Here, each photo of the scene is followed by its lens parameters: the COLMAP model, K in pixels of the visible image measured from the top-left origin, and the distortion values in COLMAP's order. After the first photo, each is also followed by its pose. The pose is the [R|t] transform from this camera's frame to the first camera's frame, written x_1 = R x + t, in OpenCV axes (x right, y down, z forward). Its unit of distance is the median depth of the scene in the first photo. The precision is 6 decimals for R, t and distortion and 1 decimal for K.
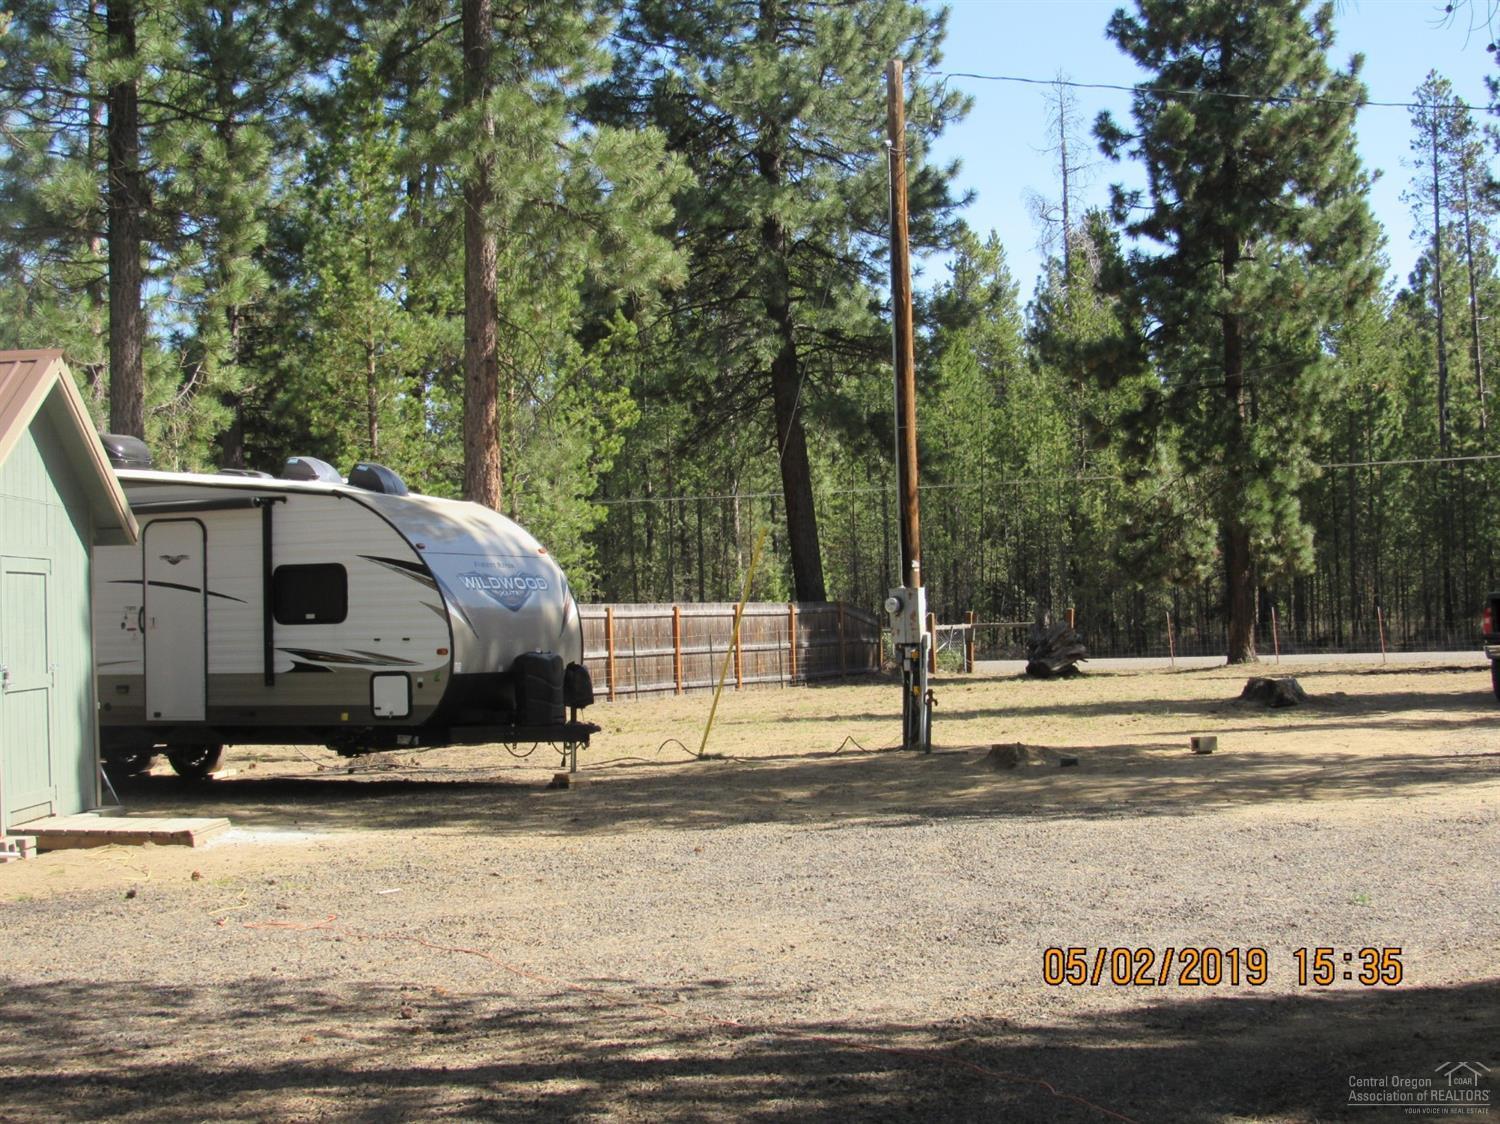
lens RADIAL K [[2375.7, 0, 711.5], [0, 2375.7, 561.3], [0, 0, 1]] dist [-0.125825, 0.159056]
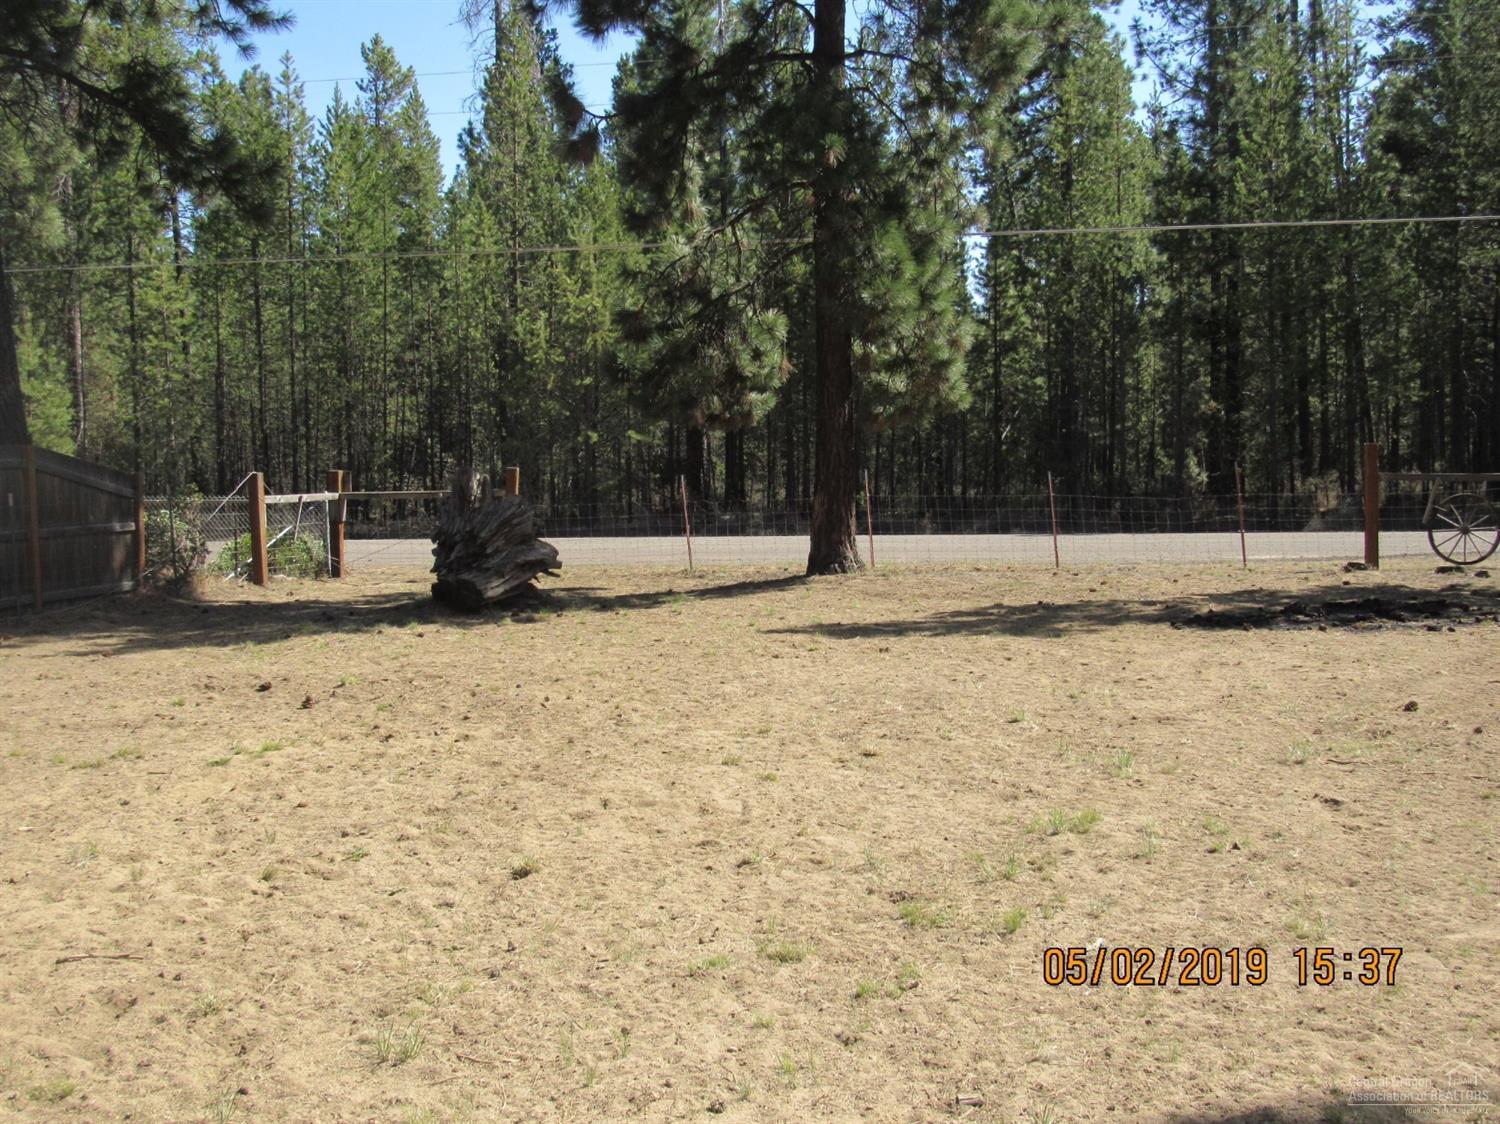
lens RADIAL K [[1728.0, 0, 750.0], [0, 1728.0, 562.0], [0, 0, 1]] dist [-0.027997, -0.035476]
pose [[0.953520, -0.002751, 0.301317, 0.084015], [-0.019020, 0.997415, 0.069293, 0.013338], [-0.300729, -0.071804, 0.951003, 0.614294]]
